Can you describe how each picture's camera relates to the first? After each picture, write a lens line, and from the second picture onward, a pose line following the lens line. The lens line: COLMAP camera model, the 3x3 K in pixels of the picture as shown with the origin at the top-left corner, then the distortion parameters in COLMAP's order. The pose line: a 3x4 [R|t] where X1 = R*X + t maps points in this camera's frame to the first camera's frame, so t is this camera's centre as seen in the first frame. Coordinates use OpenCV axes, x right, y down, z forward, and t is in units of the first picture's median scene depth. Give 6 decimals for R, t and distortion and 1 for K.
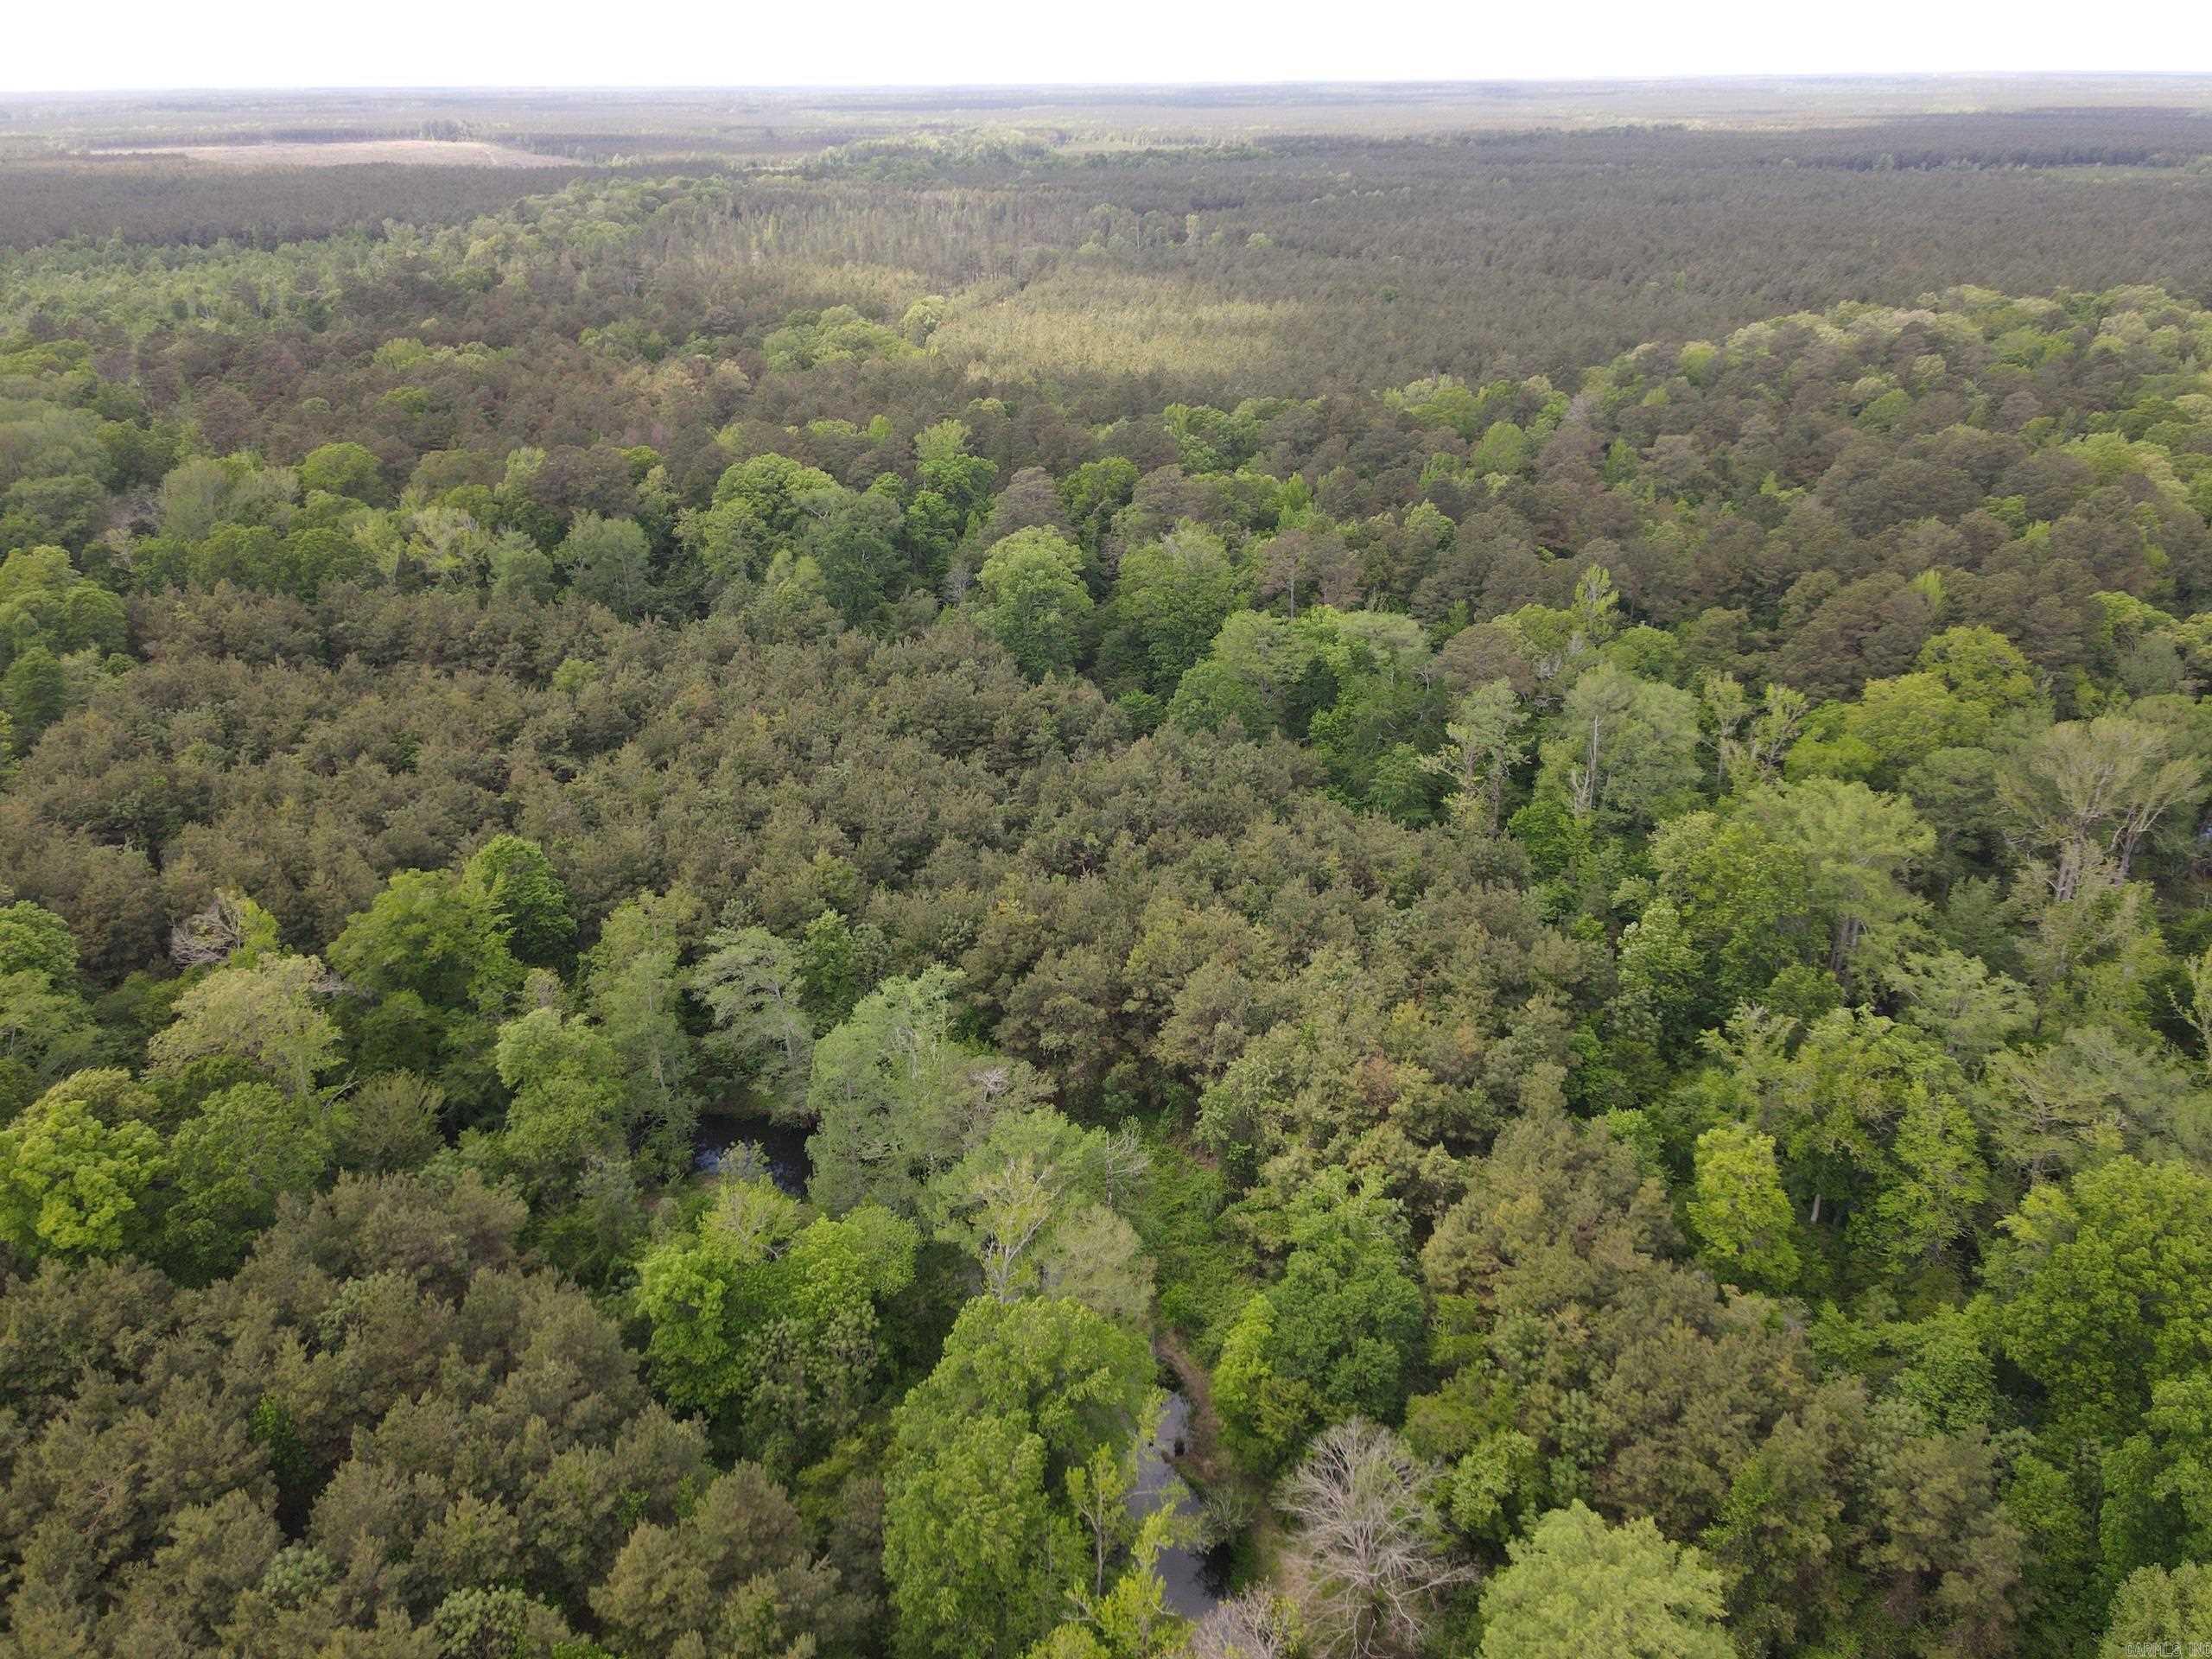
lens RADIAL K [[1609.7, 0, 1104.3], [0, 1609.7, 836.6], [0, 0, 1]] dist [0.005904, 0.026500]
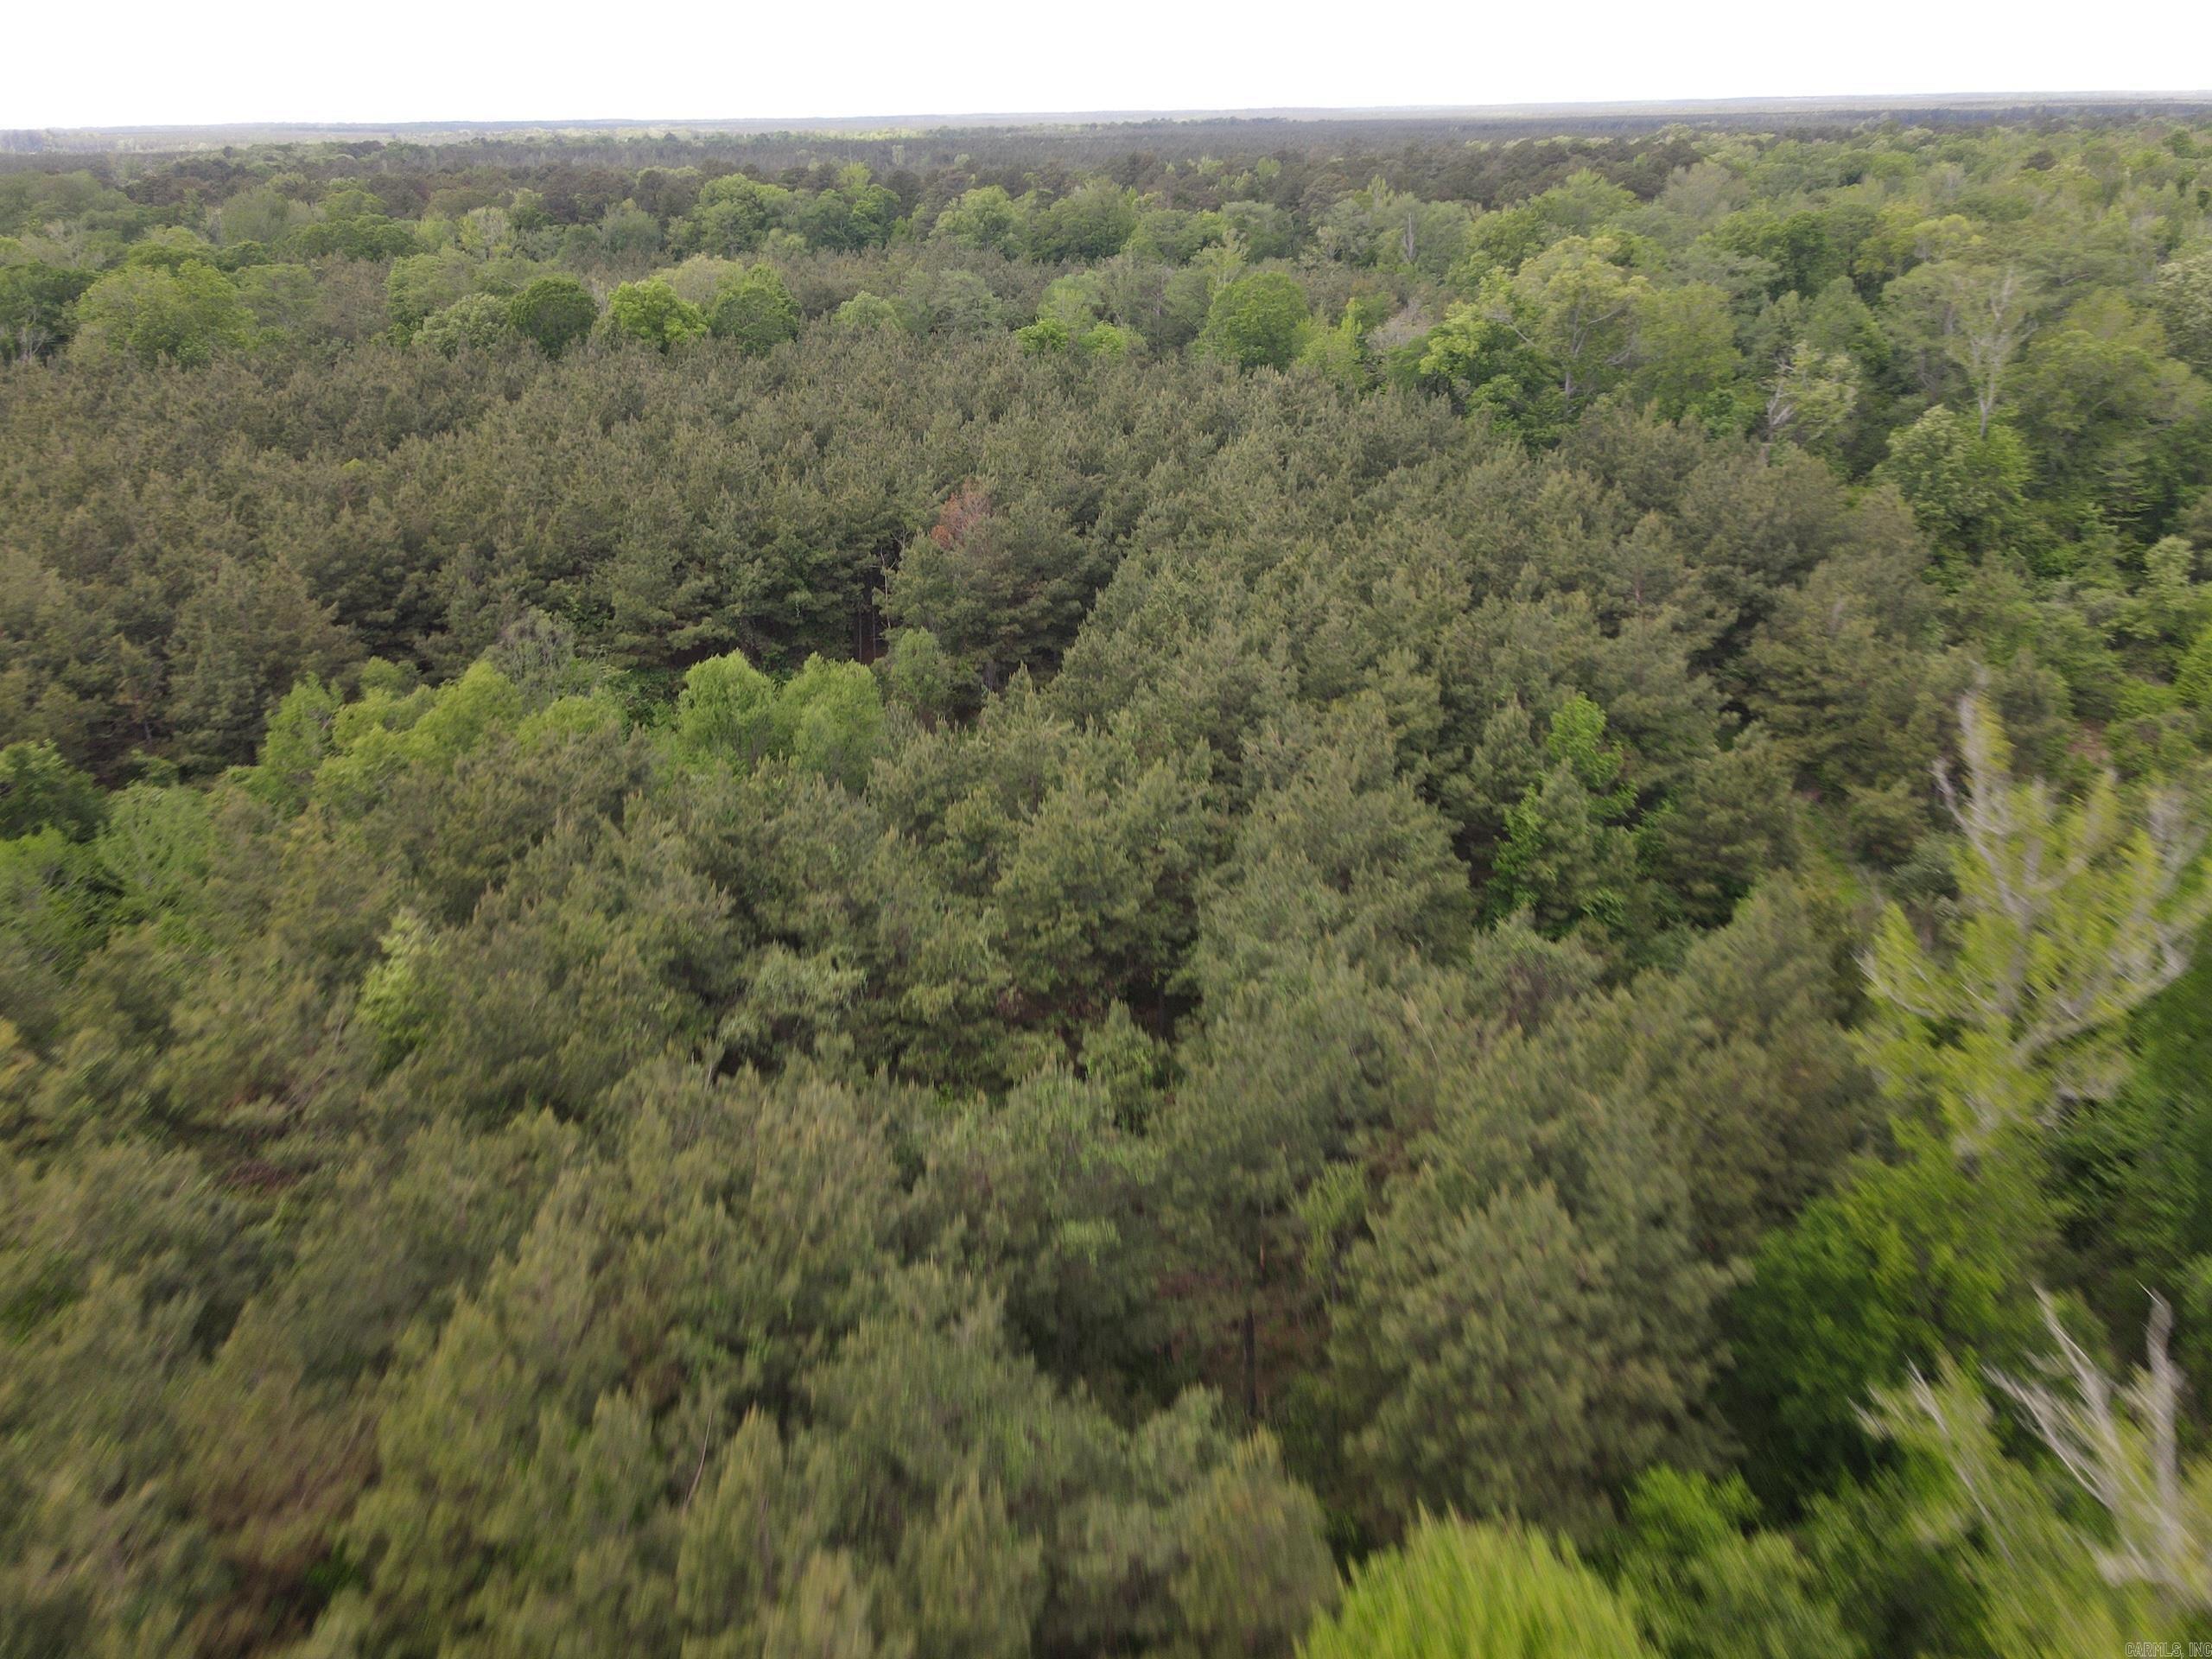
lens RADIAL K [[1609.6, 0, 1104.2], [0, 1609.6, 831.7], [0, 0, 1]] dist [0.004084, 0.029833]
pose [[0.973401, -0.101462, 0.205415, -0.351309], [0.106334, 0.994248, -0.012789, 0.487068], [-0.202936, 0.034292, 0.978591, -0.441554]]
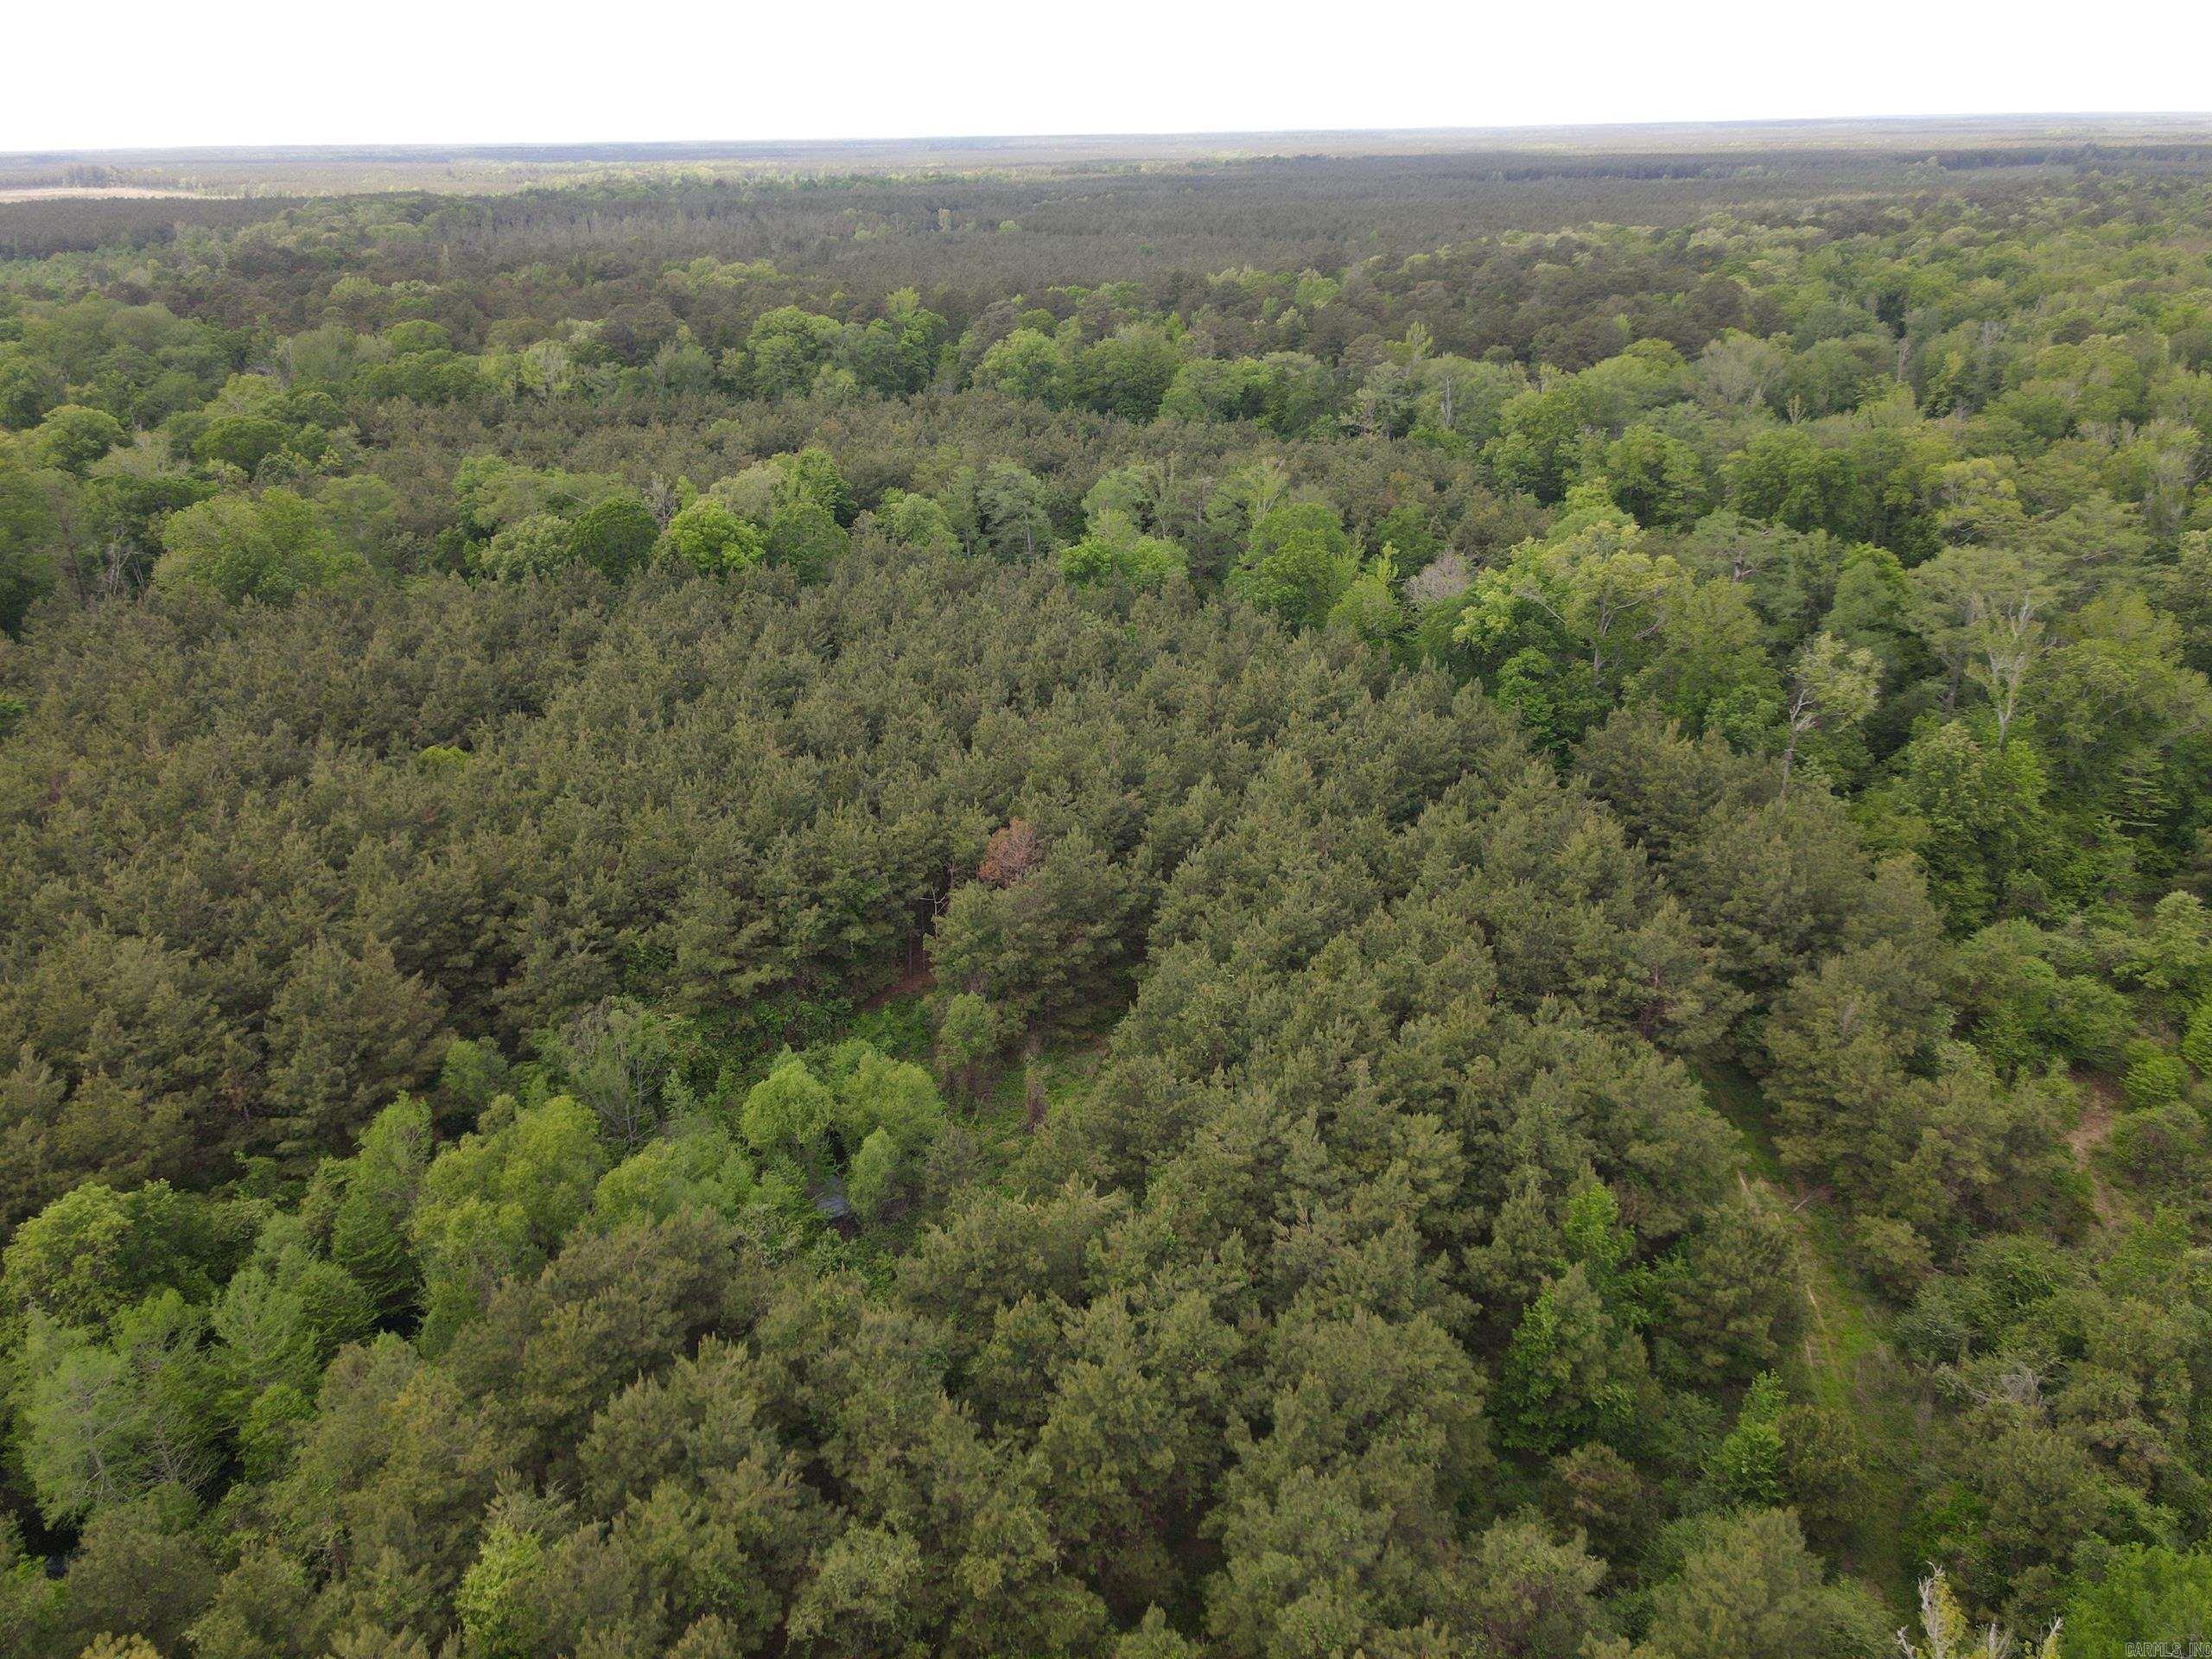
lens RADIAL K [[1609.6, 0, 1104.2], [0, 1609.6, 831.7], [0, 0, 1]] dist [0.004084, 0.029833]
pose [[0.978831, -0.089490, 0.184068, -0.346006], [0.095494, 0.995141, -0.023999, 0.361312], [-0.181026, 0.041068, 0.982620, -0.472928]]
